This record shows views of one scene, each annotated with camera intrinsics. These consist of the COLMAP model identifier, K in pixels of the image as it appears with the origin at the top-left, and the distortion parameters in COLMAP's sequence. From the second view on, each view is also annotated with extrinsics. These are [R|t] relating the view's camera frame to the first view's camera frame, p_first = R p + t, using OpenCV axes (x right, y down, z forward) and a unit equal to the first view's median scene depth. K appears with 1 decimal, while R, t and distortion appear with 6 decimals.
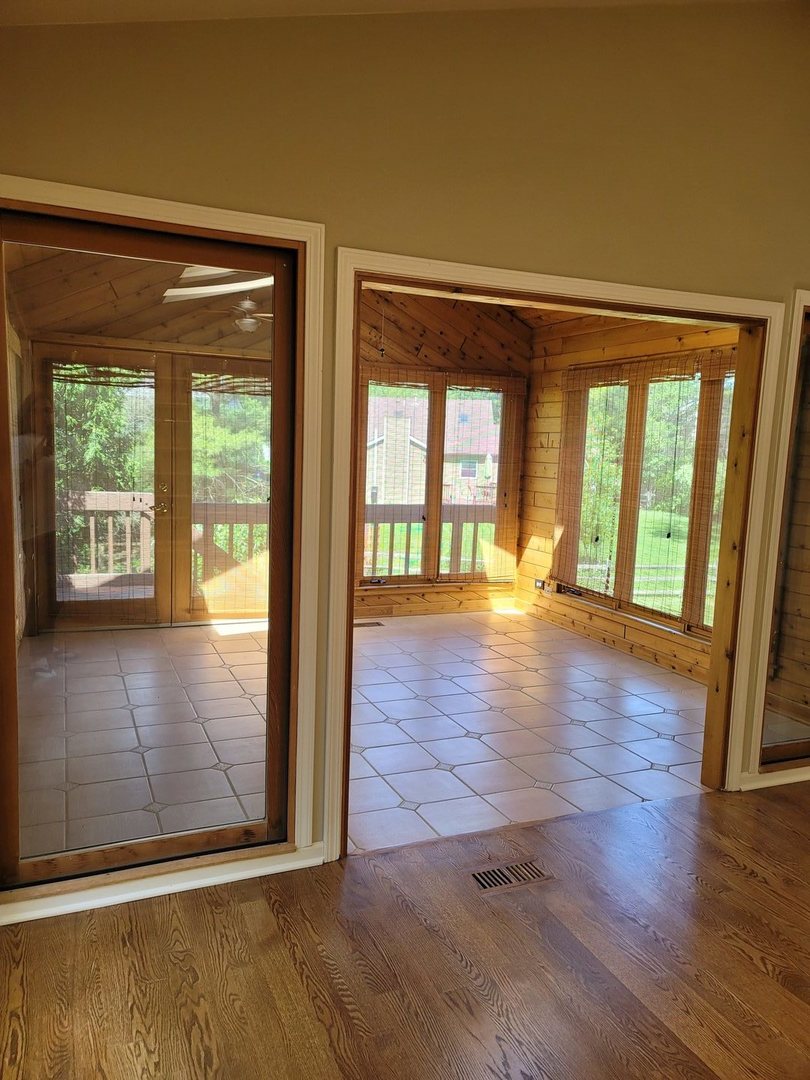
lens RADIAL K [[794.1, 0, 397.7], [0, 794.1, 540.5], [0, 0, 1]] dist [0.052116, -0.016442]
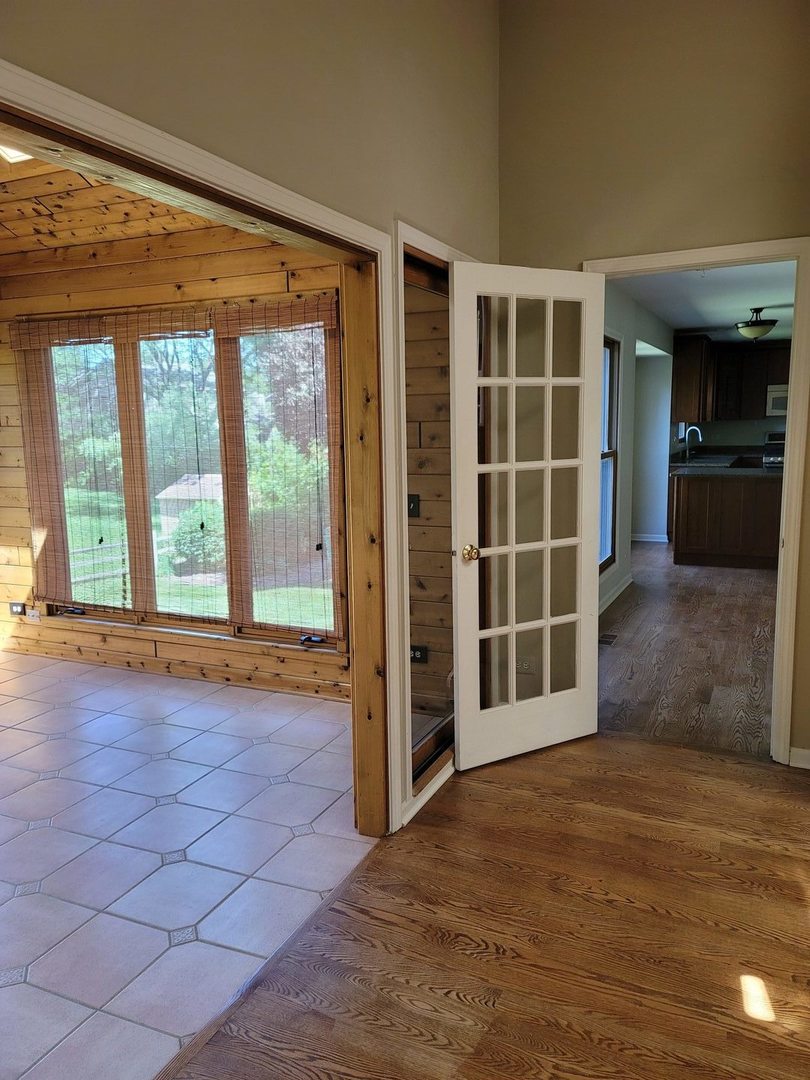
lens RADIAL K [[794.1, 0, 409.1], [0, 794.1, 533.9], [0, 0, 1]] dist [0.052116, -0.016442]
pose [[0.740763, -0.141296, 0.656739, -0.042525], [0.123545, 0.989609, 0.073560, -0.029444], [-0.660308, 0.026646, 0.750522, 0.214483]]
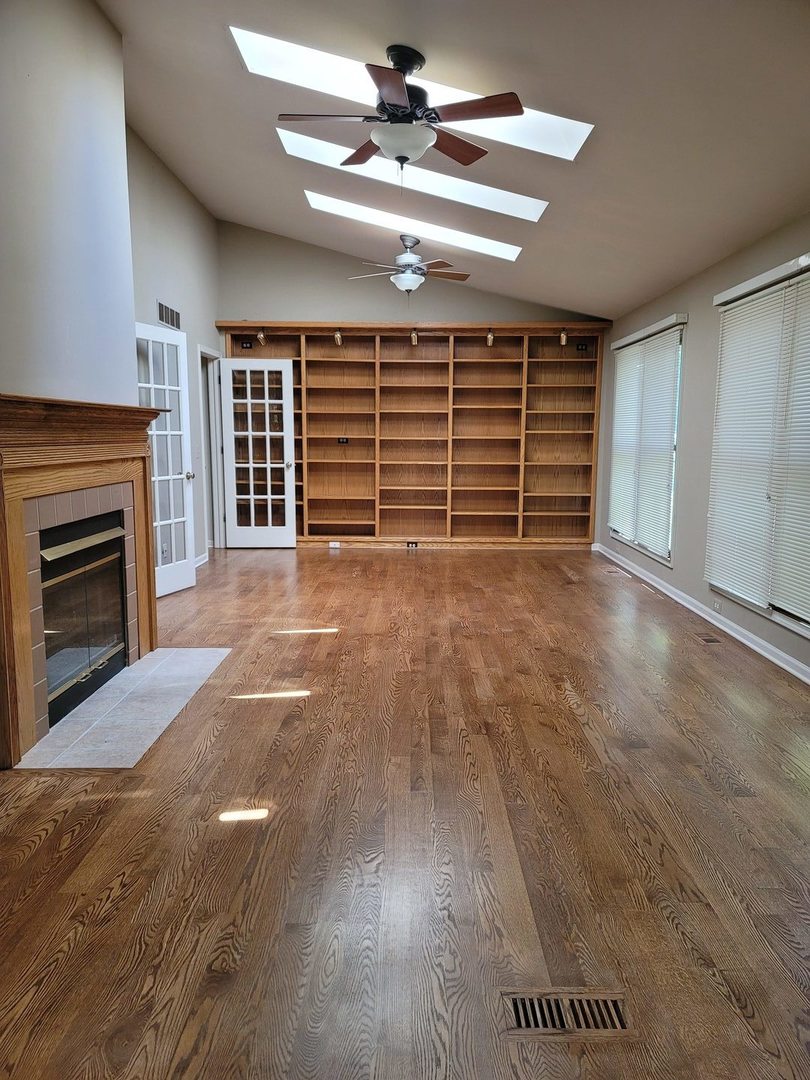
lens RADIAL K [[794.1, 0, 401.6], [0, 794.1, 538.8], [0, 0, 1]] dist [0.052116, -0.016442]
pose [[-0.915303, -0.094165, 0.391604, 0.018461], [0.010288, 0.966502, 0.256451, -0.059676], [-0.402635, 0.238759, -0.883674, 0.709520]]
